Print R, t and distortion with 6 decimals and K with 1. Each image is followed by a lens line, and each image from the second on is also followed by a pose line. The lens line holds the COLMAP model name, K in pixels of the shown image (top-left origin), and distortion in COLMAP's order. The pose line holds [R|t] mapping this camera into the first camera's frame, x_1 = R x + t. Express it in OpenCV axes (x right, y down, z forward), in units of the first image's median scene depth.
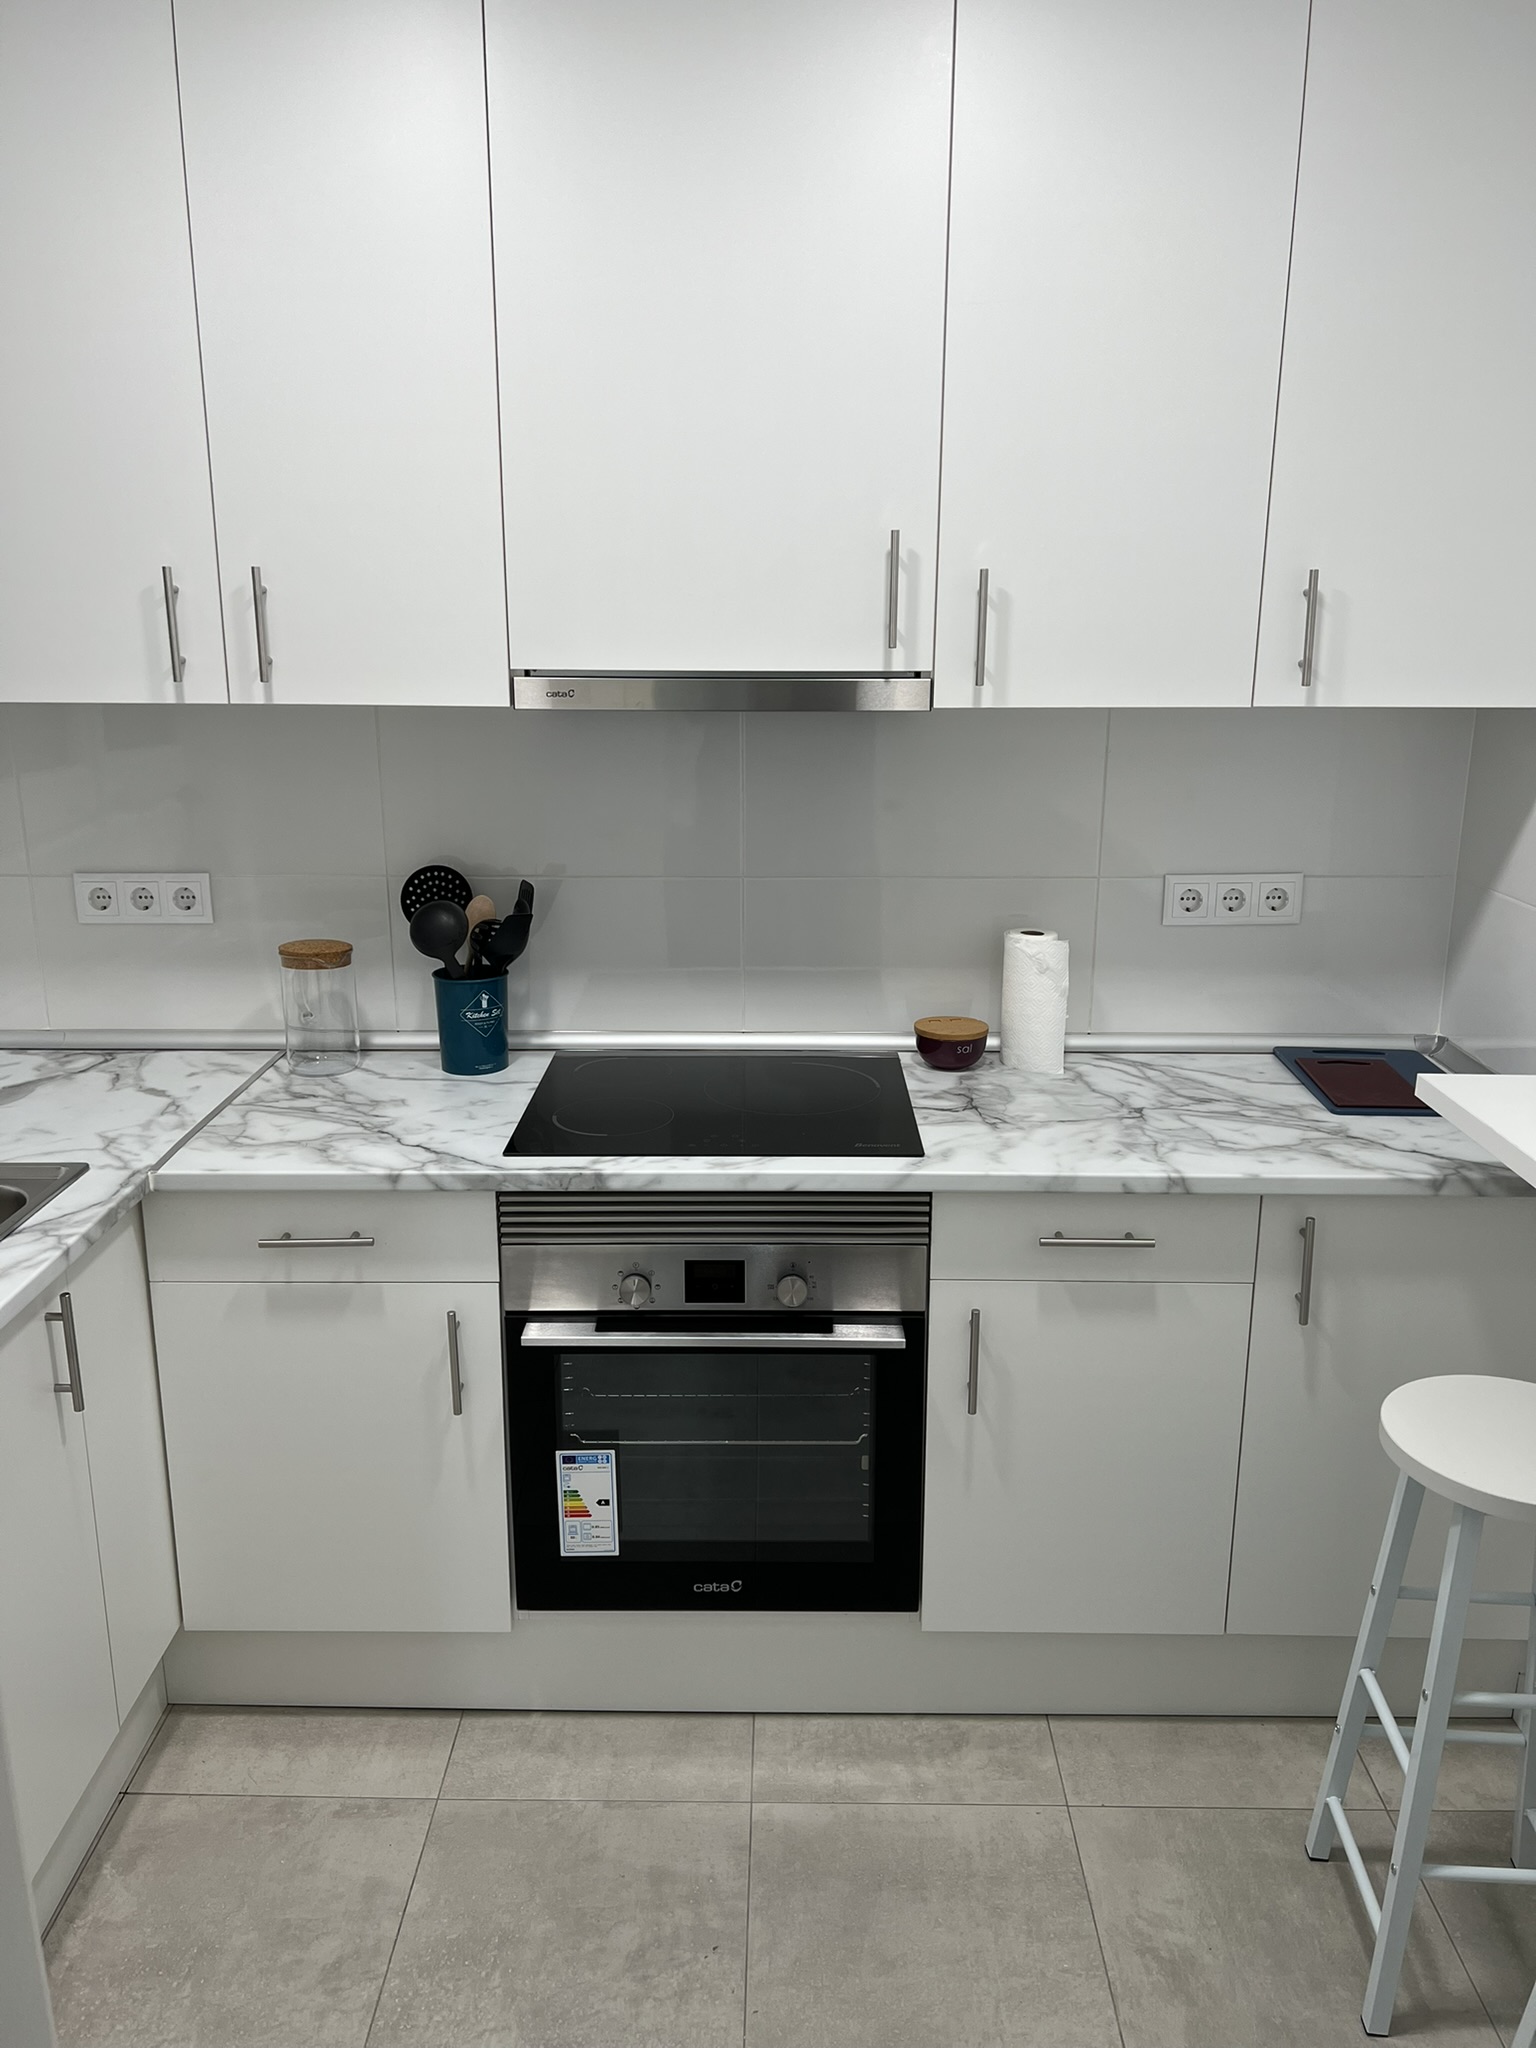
lens RADIAL K [[1524.2, 0, 778.3], [0, 1524.2, 1008.6], [0, 0, 1]] dist [0.069072, -0.081249]
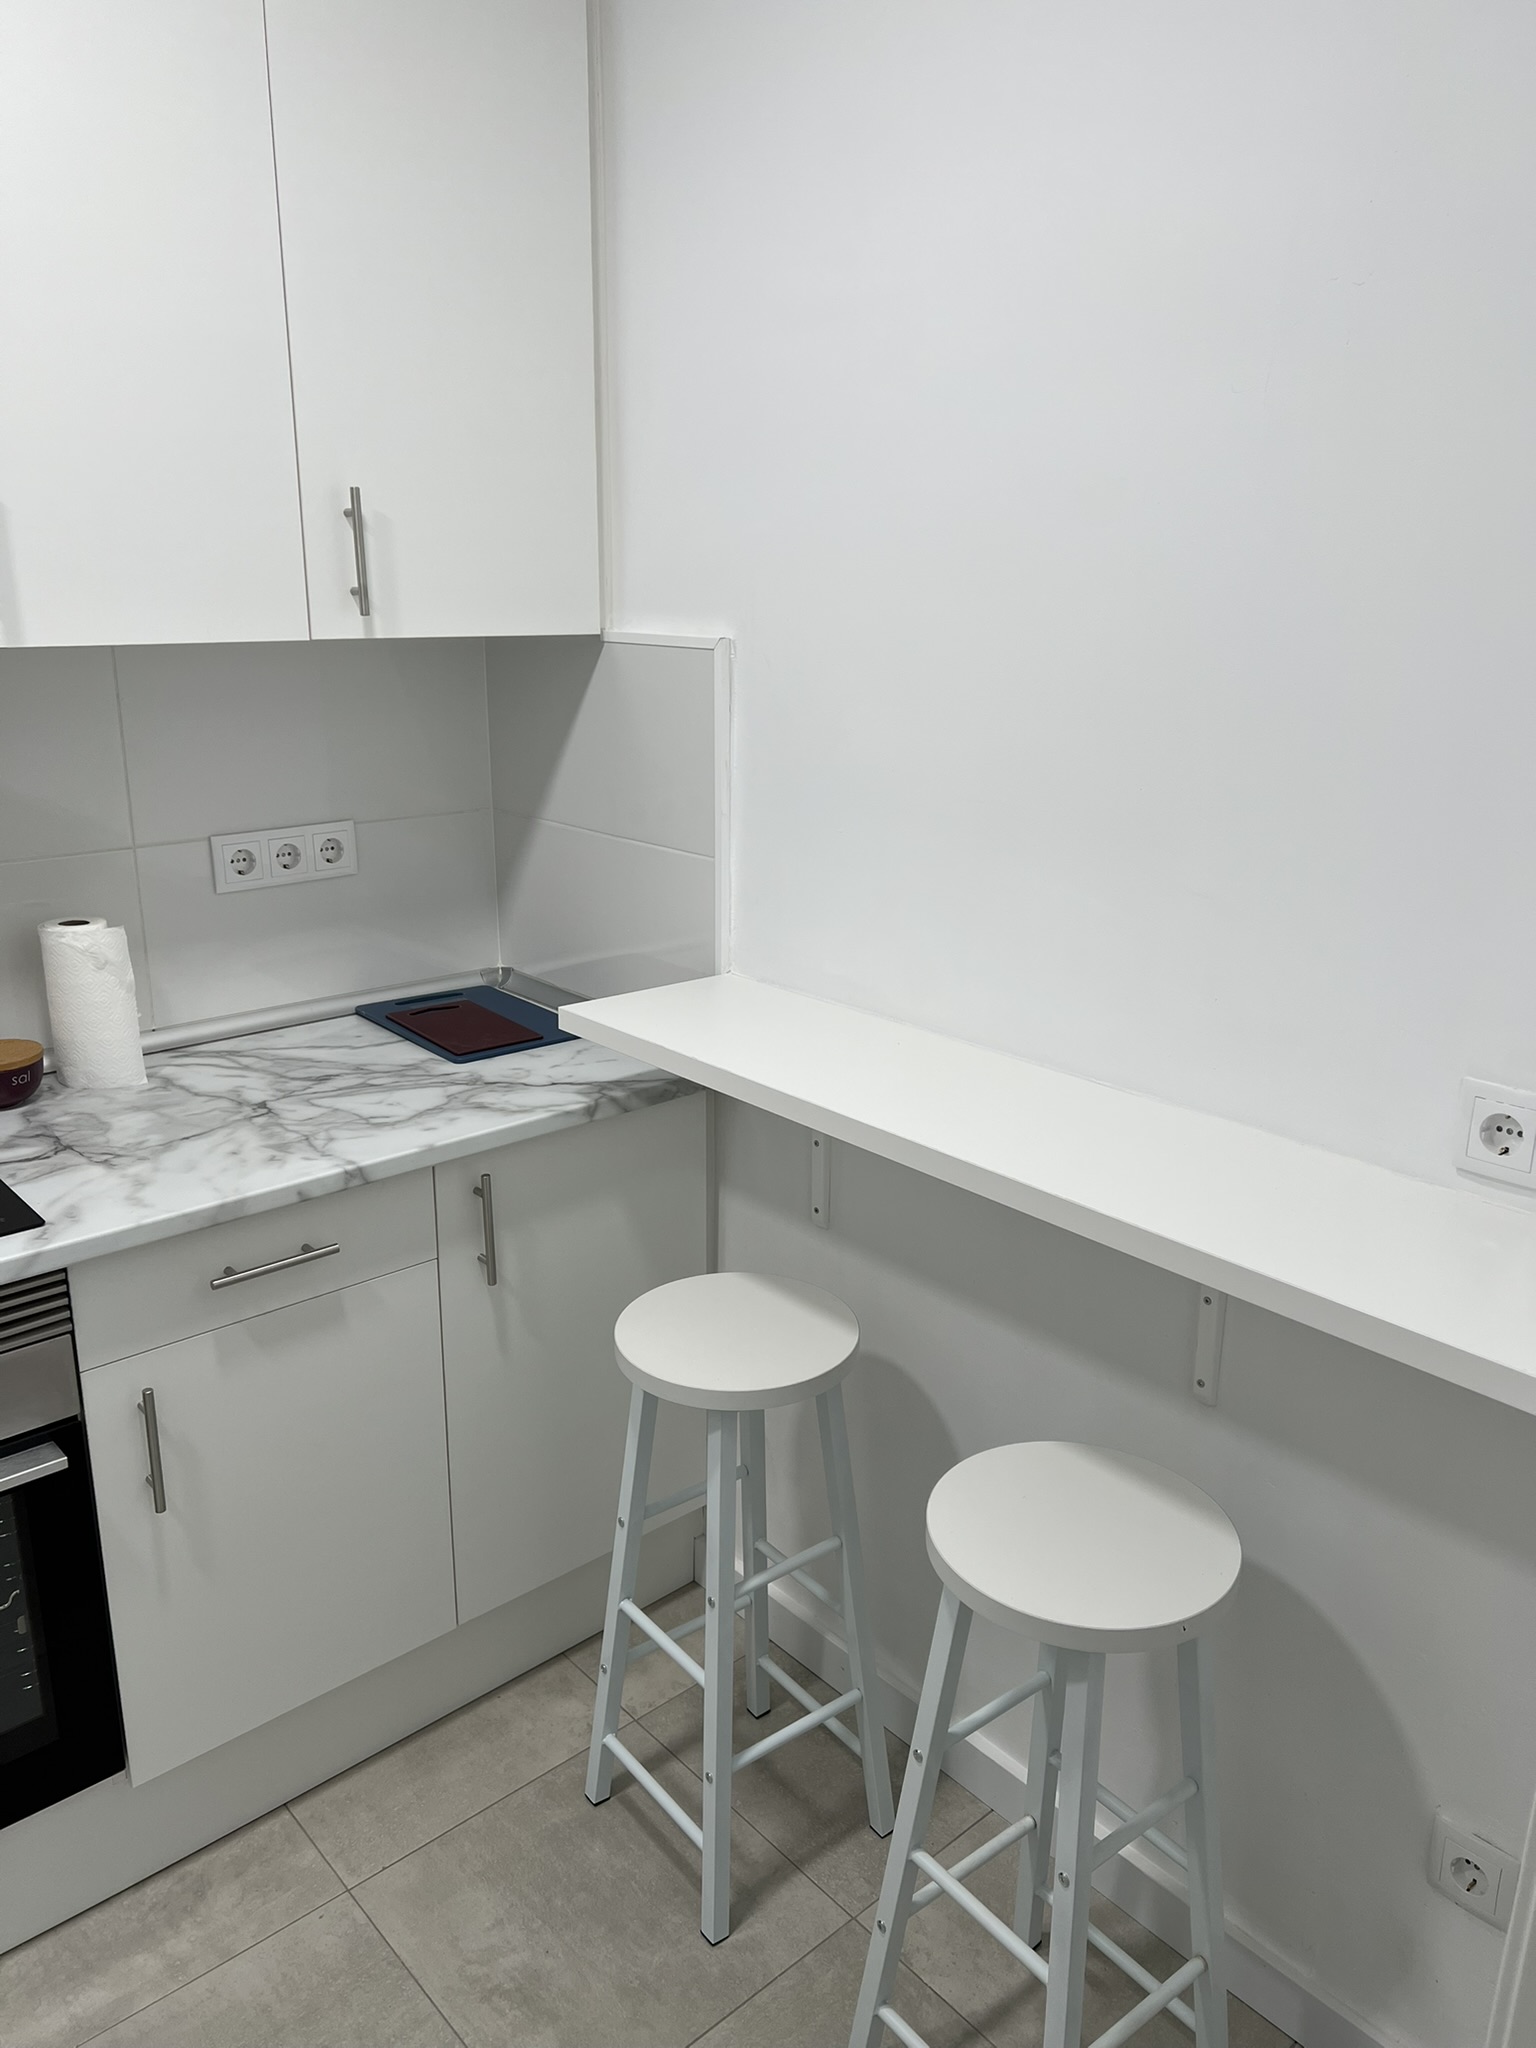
lens RADIAL K [[1524.2, 0, 778.3], [0, 1524.2, 1008.6], [0, 0, 1]] dist [0.069072, -0.081249]
pose [[0.745746, -0.180648, 0.641271, -0.104196], [0.159494, 0.982956, 0.091424, -0.022544], [-0.646857, 0.034099, 0.761849, 0.143892]]
